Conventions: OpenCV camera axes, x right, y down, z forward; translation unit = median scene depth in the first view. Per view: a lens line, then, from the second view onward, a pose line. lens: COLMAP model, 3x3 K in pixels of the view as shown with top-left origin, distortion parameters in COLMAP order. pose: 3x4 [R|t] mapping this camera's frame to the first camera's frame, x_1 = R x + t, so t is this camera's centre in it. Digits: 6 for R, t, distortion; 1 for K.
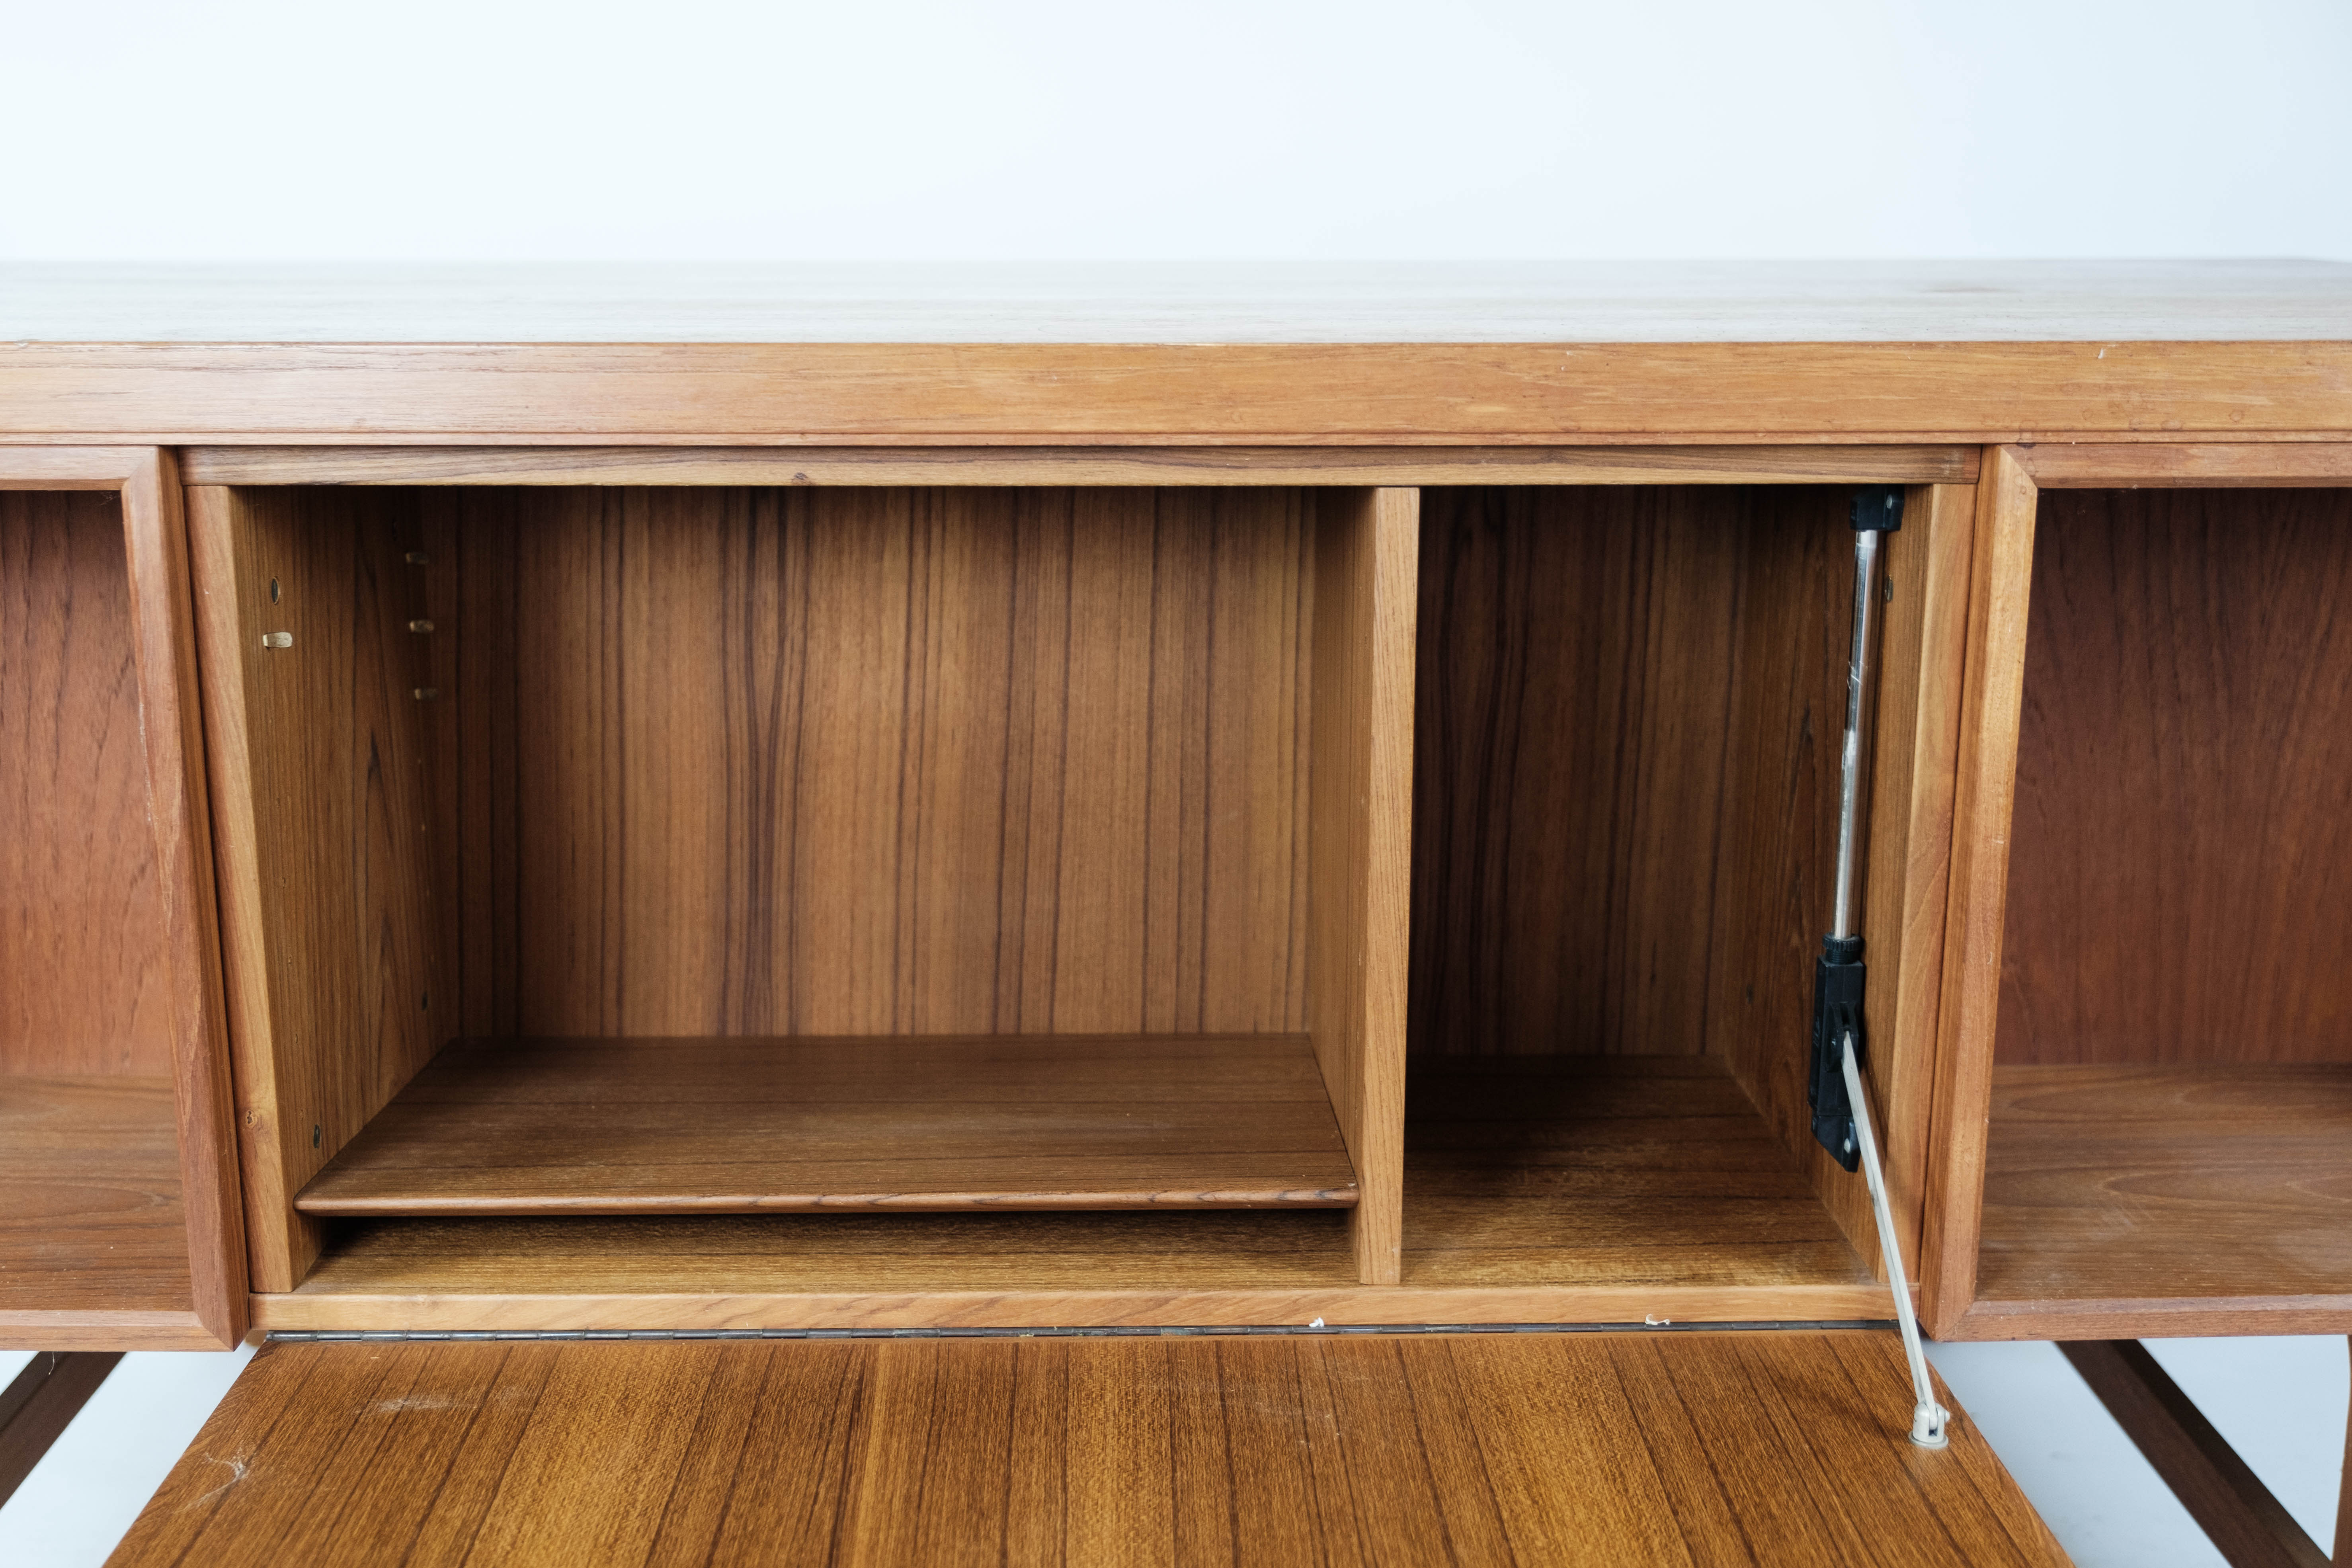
lens RADIAL K [[2600.4, 0, 1171.7], [0, 2600.4, 791.4], [0, 0, 1]] dist [0.053694, 0.000000]
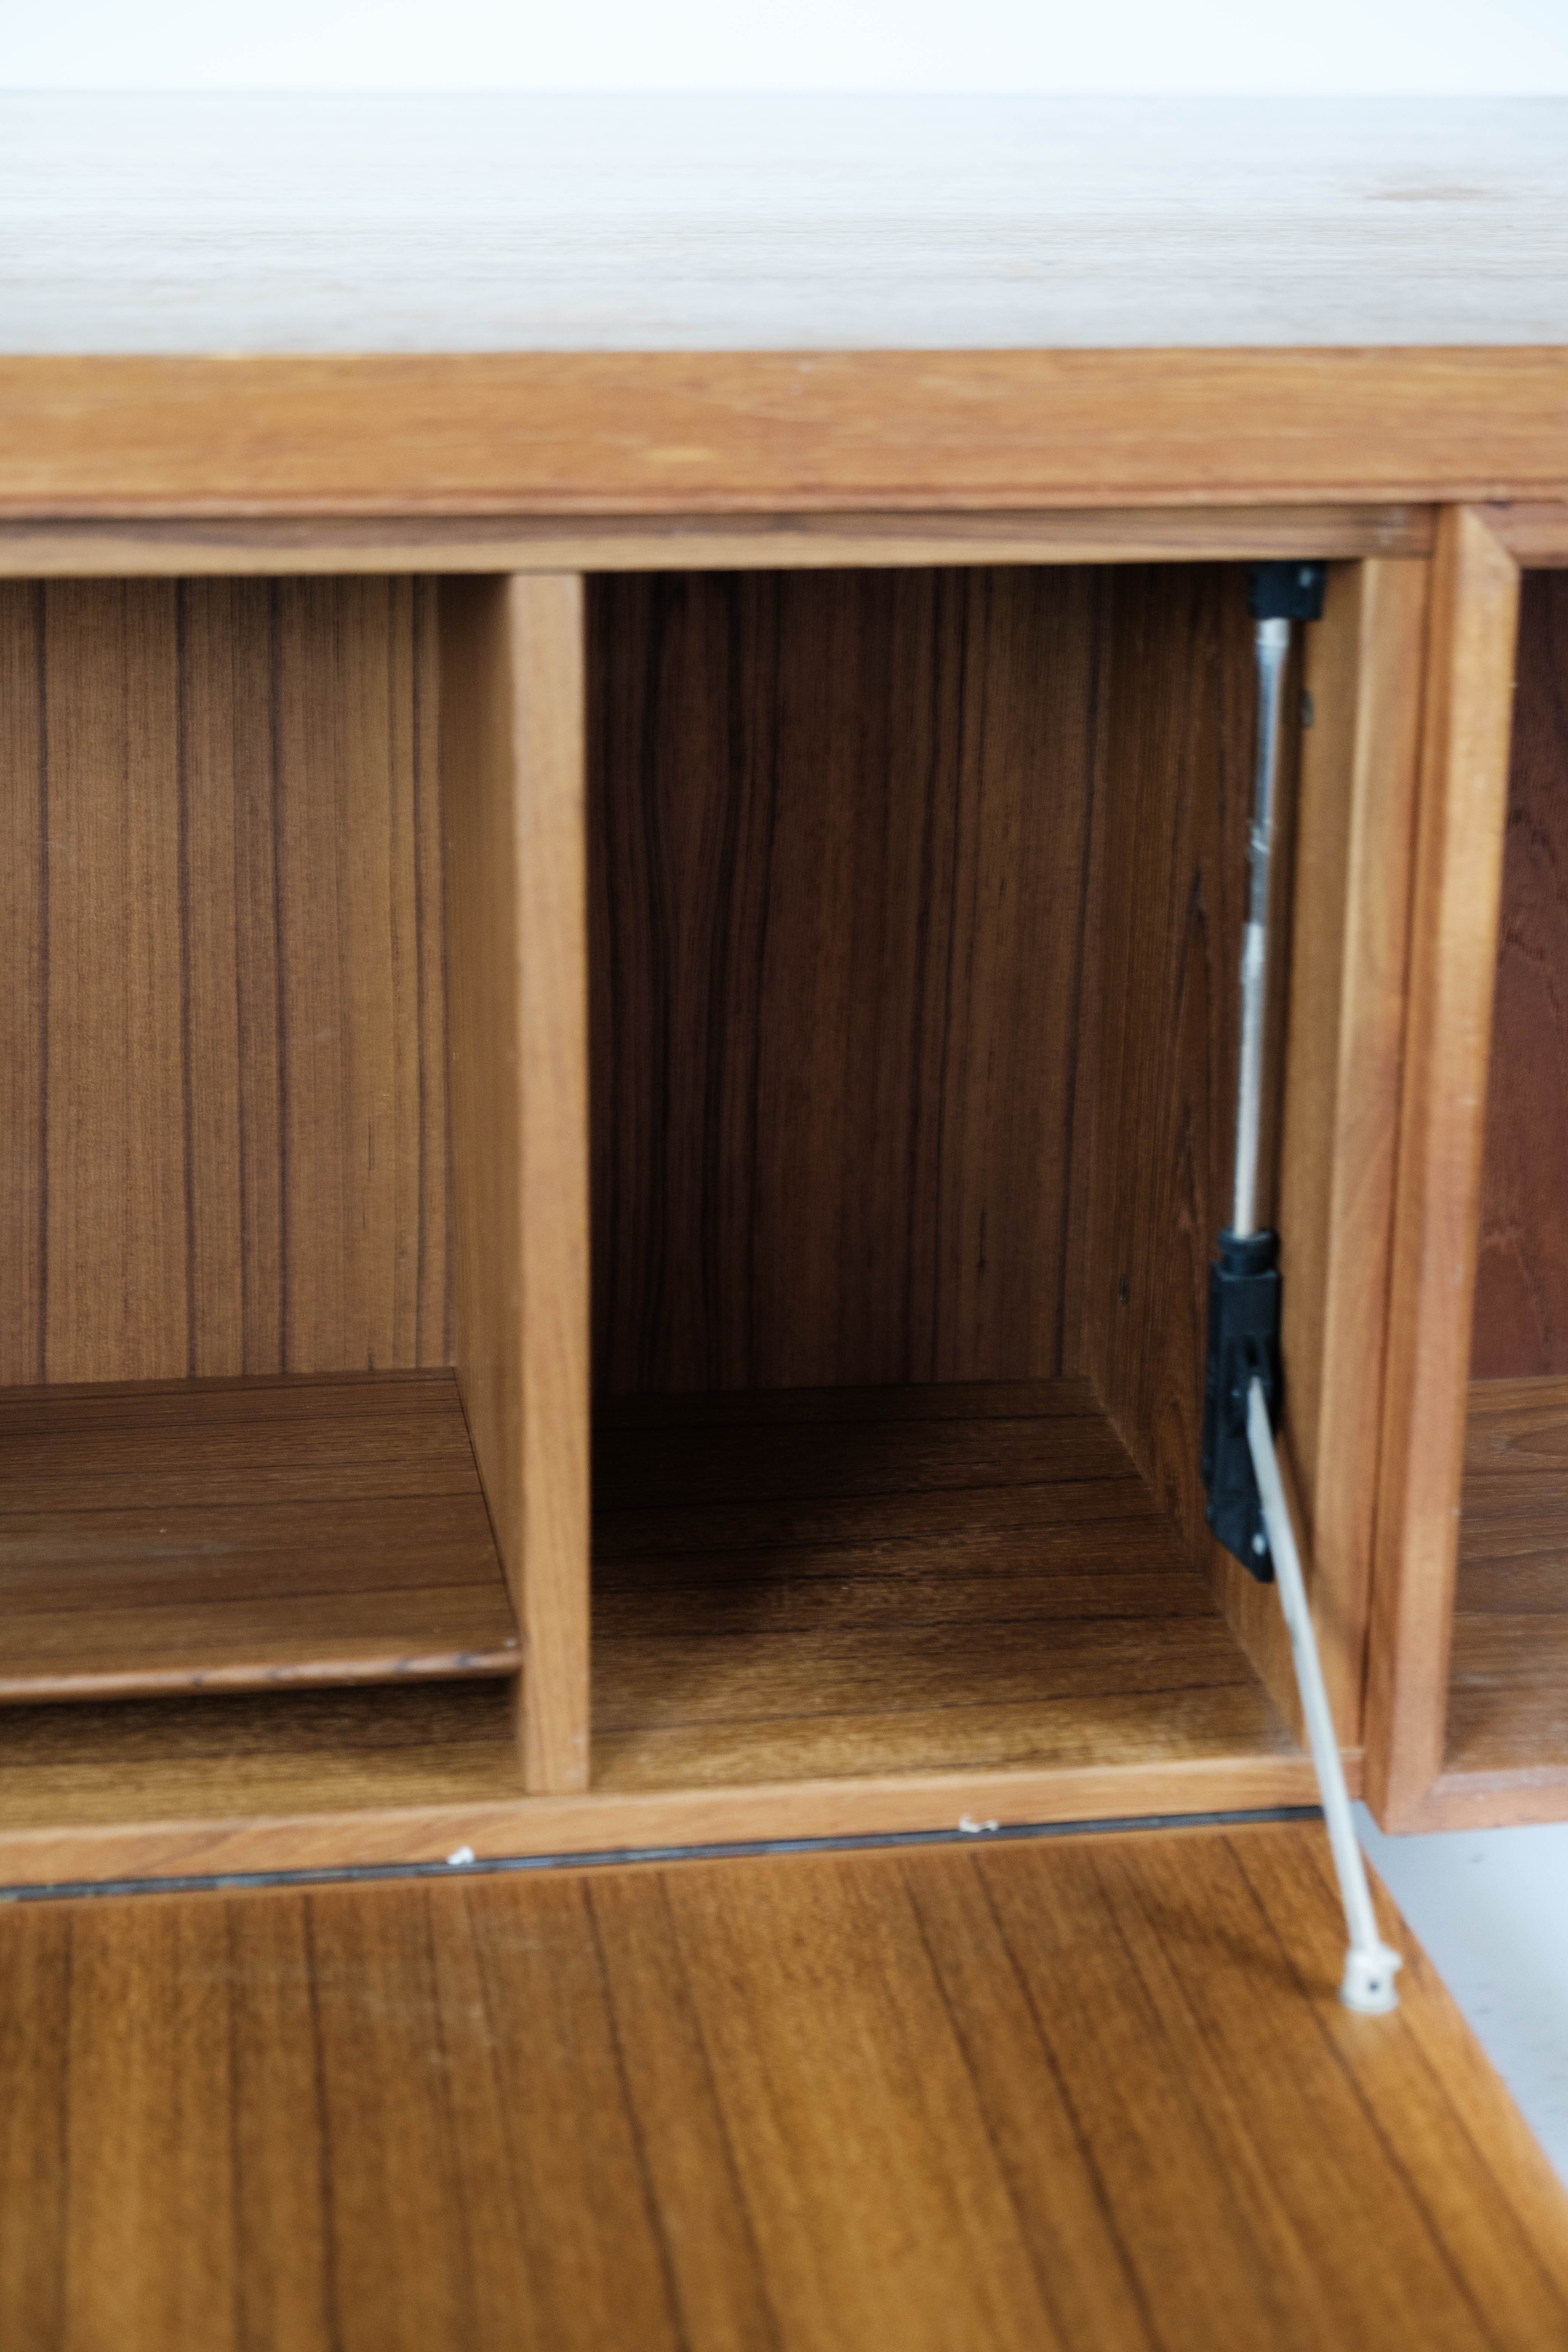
lens RADIAL K [[4107.6, 0, 814.2], [0, 4107.6, 1218.3], [0, 0, 1]] dist [0.080894, 0.000000]
pose [[0.991213, -0.031347, 0.128508, 0.015941], [0.020243, 0.996018, 0.086821, -0.040996], [-0.130718, -0.083456, 0.987901, -0.009235]]
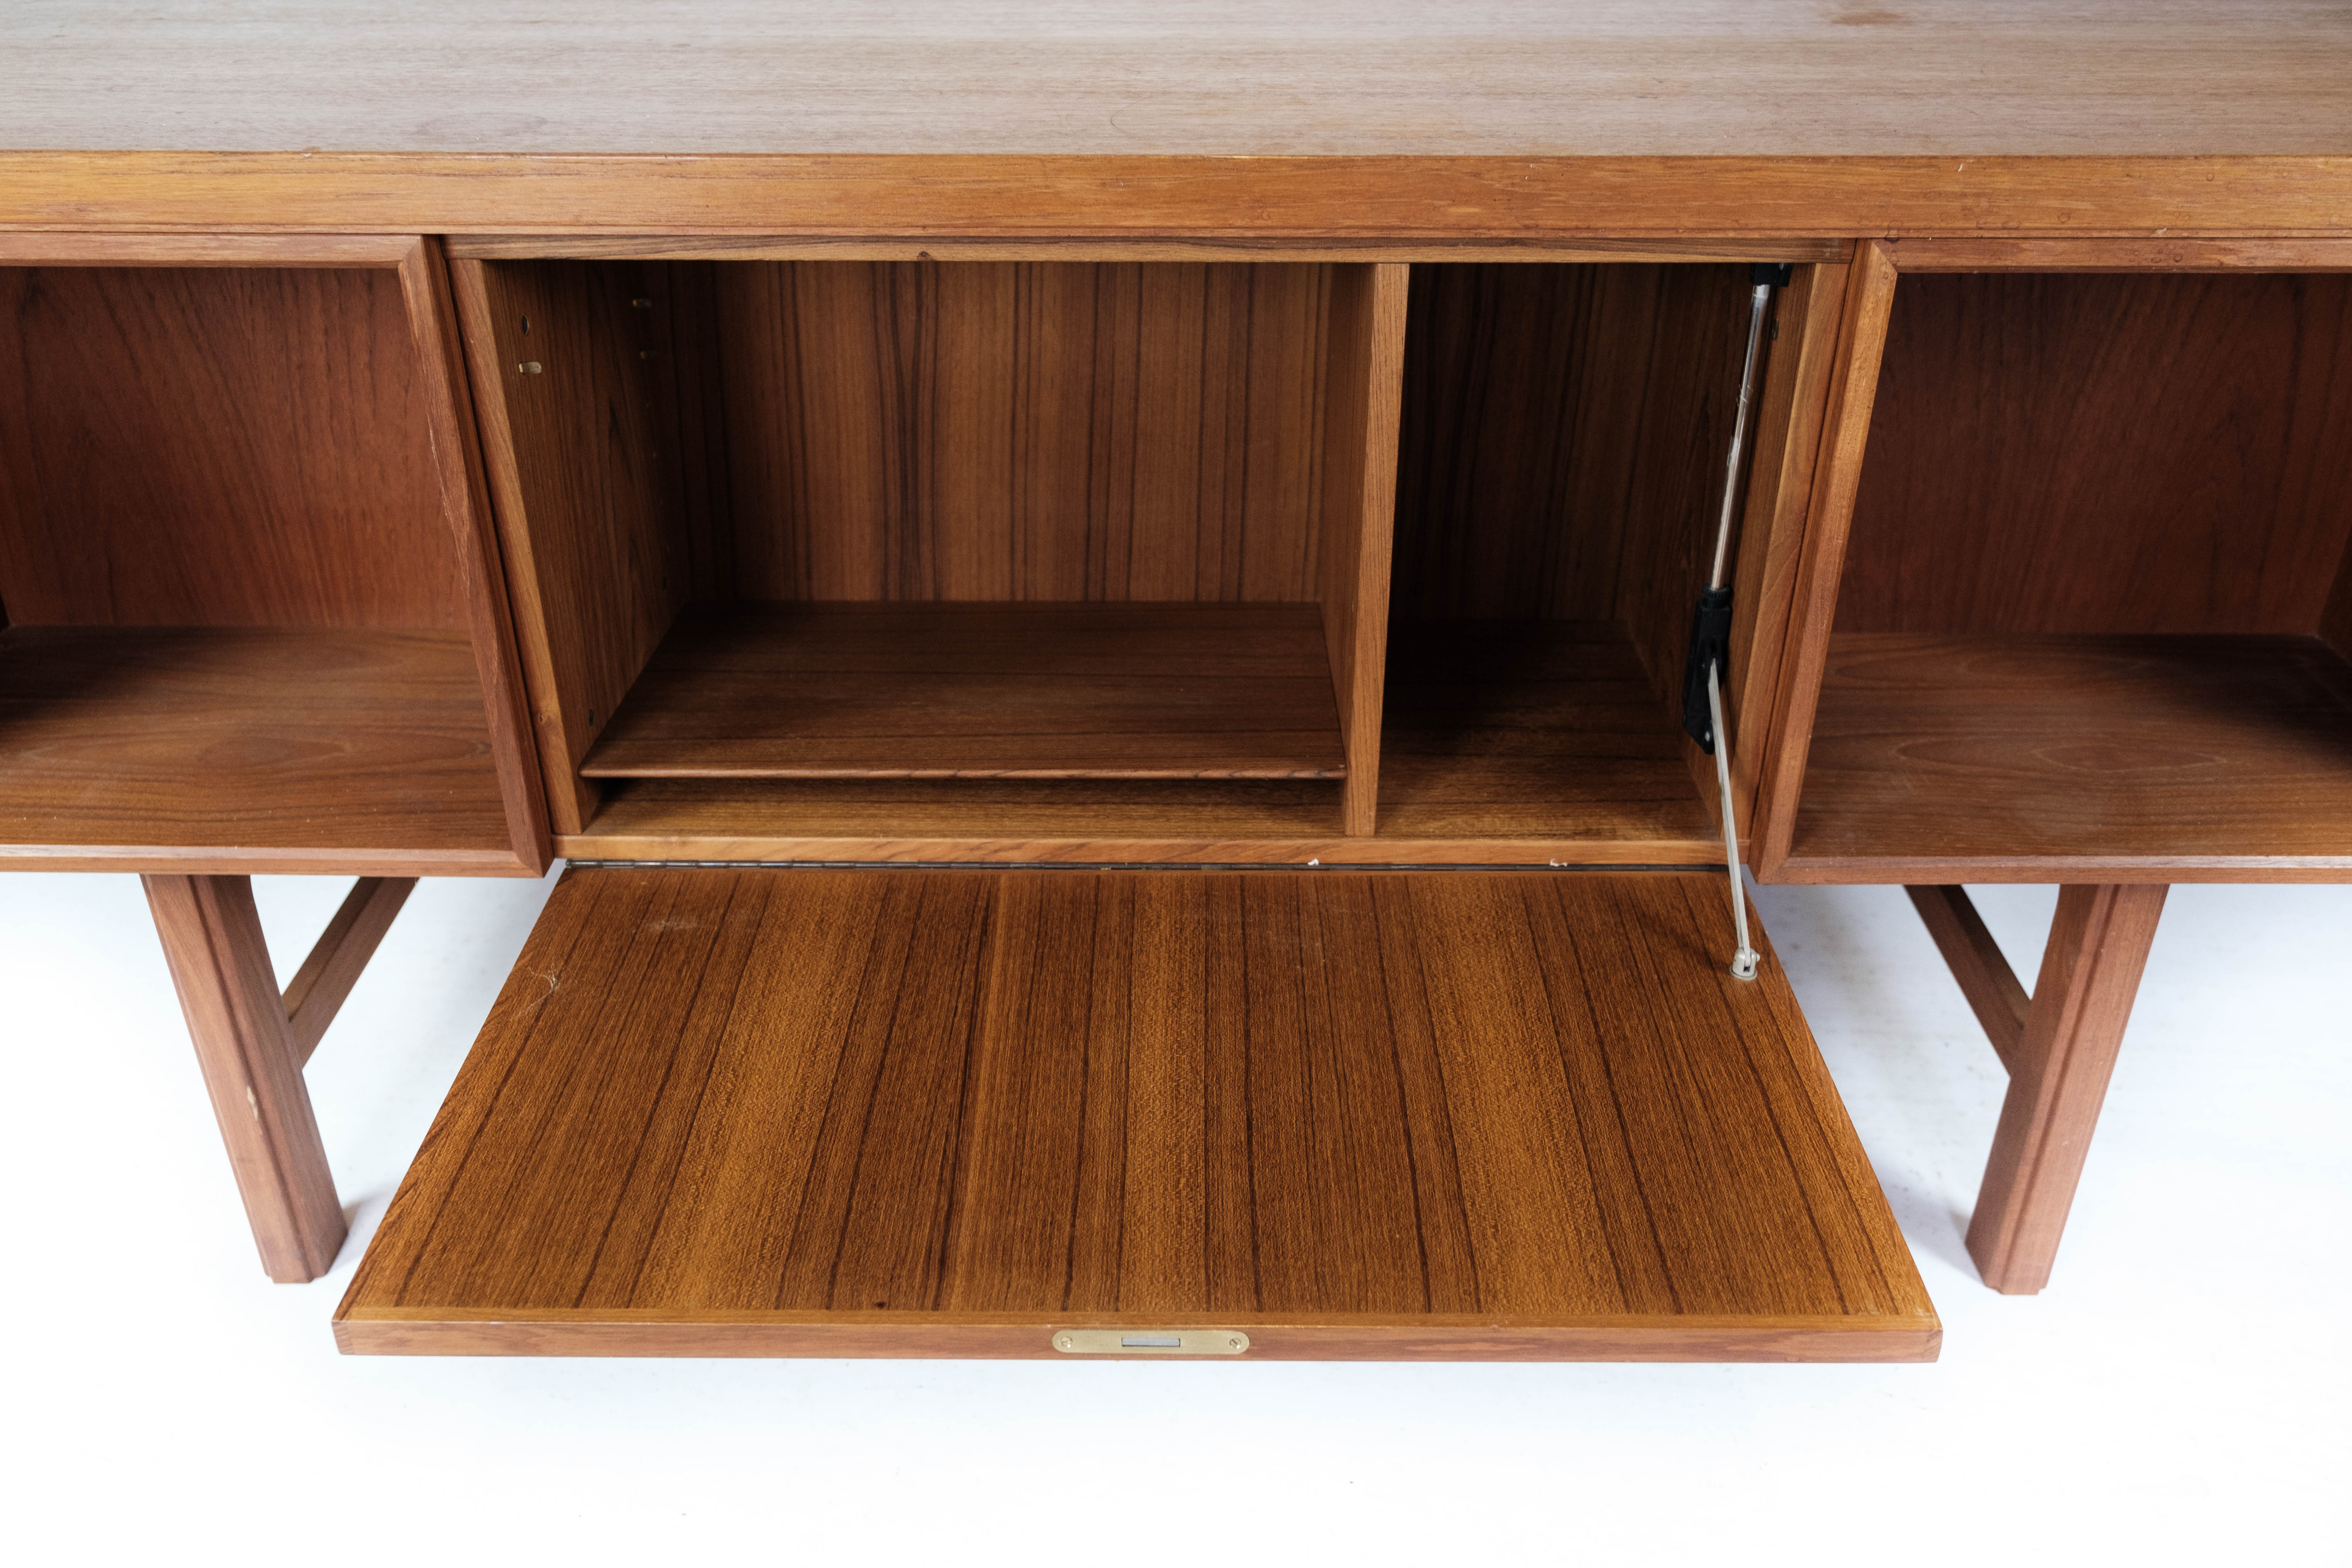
lens RADIAL K [[1922.7, 0, 1191.2], [0, 1922.7, 792.6], [0, 0, 1]] dist [0.059344, -0.003404]
pose [[0.999715, 0.014838, -0.018695, 0.008825], [-0.009345, 0.964079, 0.265451, -0.104566], [0.021963, -0.265201, 0.963943, 0.015710]]
